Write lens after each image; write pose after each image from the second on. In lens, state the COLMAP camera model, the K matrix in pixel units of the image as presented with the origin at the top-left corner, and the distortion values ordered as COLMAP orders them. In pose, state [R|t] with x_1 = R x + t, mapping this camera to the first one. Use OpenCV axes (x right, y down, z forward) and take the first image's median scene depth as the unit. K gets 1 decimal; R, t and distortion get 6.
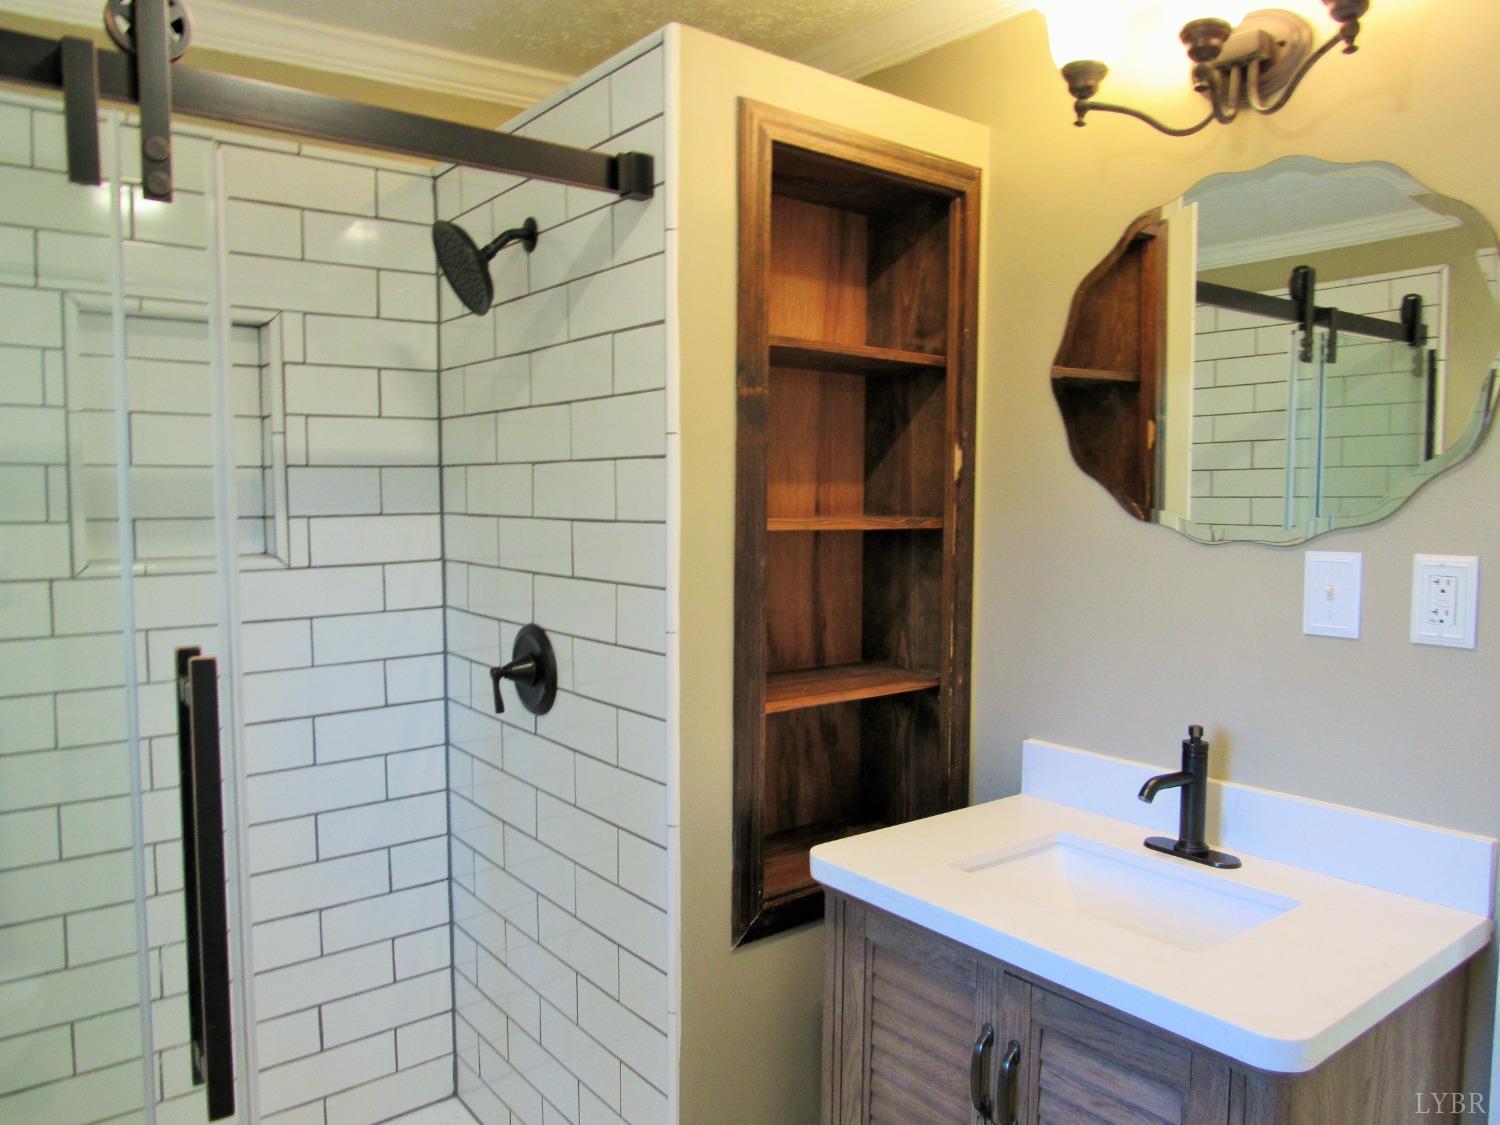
lens RADIAL K [[1067.9, 0, 749.5], [0, 1067.9, 564.6], [0, 0, 1]] dist [-0.036454, 0.009112]
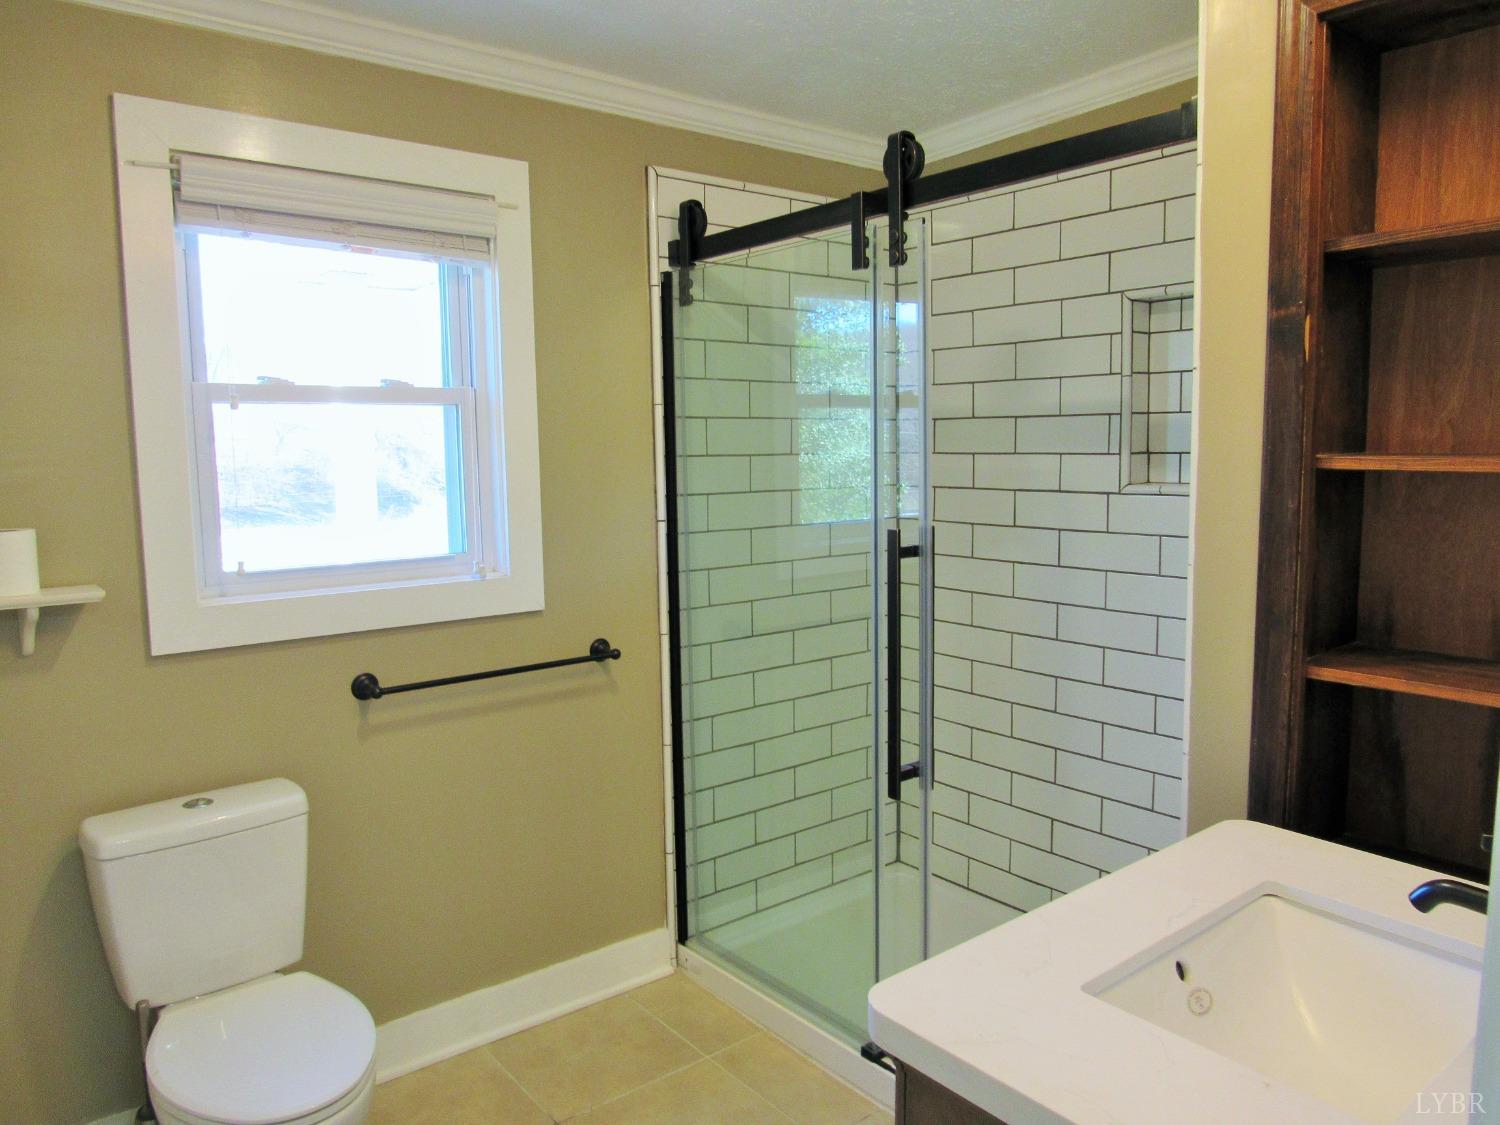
lens RADIAL K [[1067.9, 0, 751.2], [0, 1067.9, 560.8], [0, 0, 1]] dist [-0.036454, 0.009112]
pose [[0.025385, 0.106674, -0.993970, 0.880204], [-0.064909, 0.992368, 0.104844, -0.017103], [0.997568, 0.061856, 0.032115, 0.514521]]
